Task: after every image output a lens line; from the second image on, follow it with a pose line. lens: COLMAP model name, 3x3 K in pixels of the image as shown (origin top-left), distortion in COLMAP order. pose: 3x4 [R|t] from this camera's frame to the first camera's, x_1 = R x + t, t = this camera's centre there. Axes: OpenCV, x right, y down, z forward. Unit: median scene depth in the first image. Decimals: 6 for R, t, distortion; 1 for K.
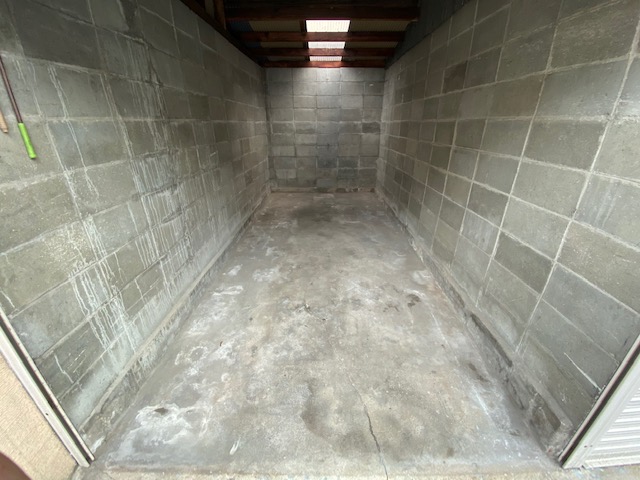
lens RADIAL K [[256.4, 0, 320.6], [0, 256.4, 244.9], [0, 0, 1]] dist [-0.000191, -0.011577]
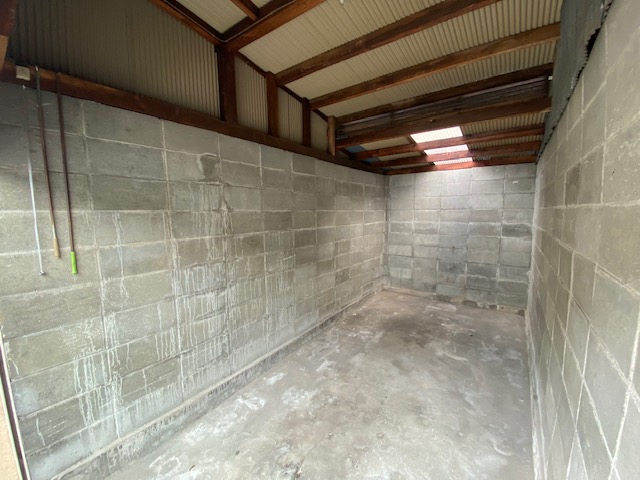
lens RADIAL K [[256.4, 0, 320.0], [0, 256.4, 241.5], [0, 0, 1]] dist [-0.000191, -0.011577]
pose [[0.806203, 0.060909, -0.588495, 0.381764], [-0.245146, 0.939672, -0.238579, -0.222978], [0.538461, 0.336610, 0.772498, 0.236758]]
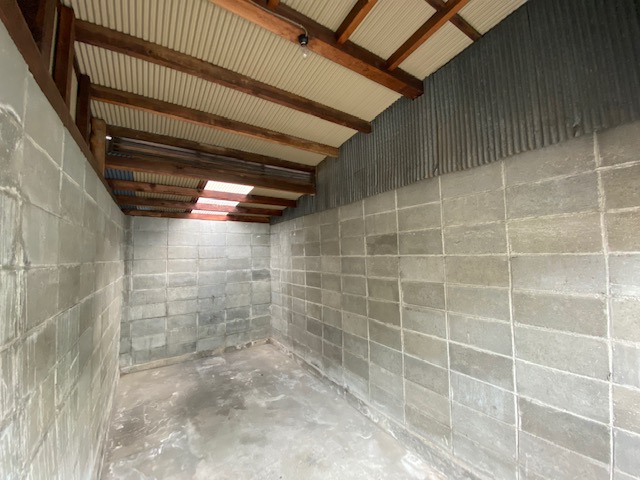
lens RADIAL K [[256.4, 0, 321.9], [0, 256.4, 240.4], [0, 0, 1]] dist [-0.000191, -0.011577]
pose [[0.830280, 0.018542, 0.557038, -0.321434], [0.254794, 0.876267, -0.408945, -0.265523], [-0.495697, 0.481469, 0.722822, 0.290247]]
